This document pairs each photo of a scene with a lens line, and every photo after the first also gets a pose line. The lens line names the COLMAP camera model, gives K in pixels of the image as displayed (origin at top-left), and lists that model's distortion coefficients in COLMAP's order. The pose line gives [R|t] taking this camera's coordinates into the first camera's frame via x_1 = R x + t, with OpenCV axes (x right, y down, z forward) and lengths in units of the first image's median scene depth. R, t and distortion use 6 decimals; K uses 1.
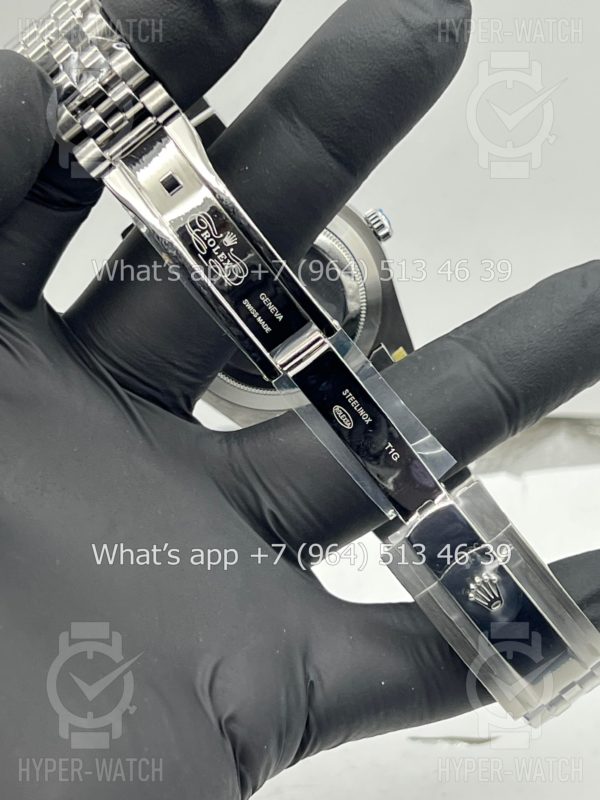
lens RADIAL K [[1819.8, 0, 303.8], [0, 1819.8, 405.9], [0, 0, 1]] dist [0.237926, 0.000000]
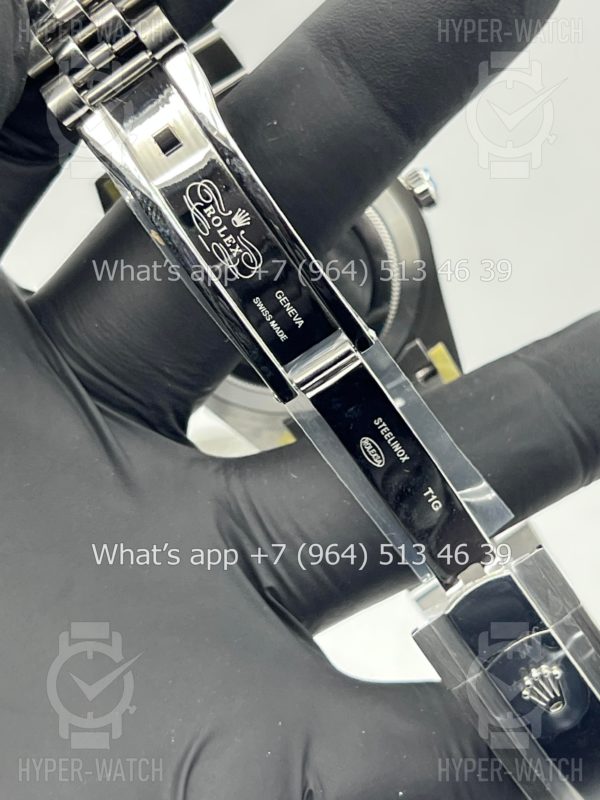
lens RADIAL K [[1819.8, 0, 296.5], [0, 1819.8, 394.7], [0, 0, 1]] dist [0.237926, 0.000000]
pose [[0.998285, 0.056168, -0.016510, 0.000062], [-0.056286, 0.998391, -0.006815, -0.012279], [0.016100, 0.007733, 0.999840, 0.220285]]
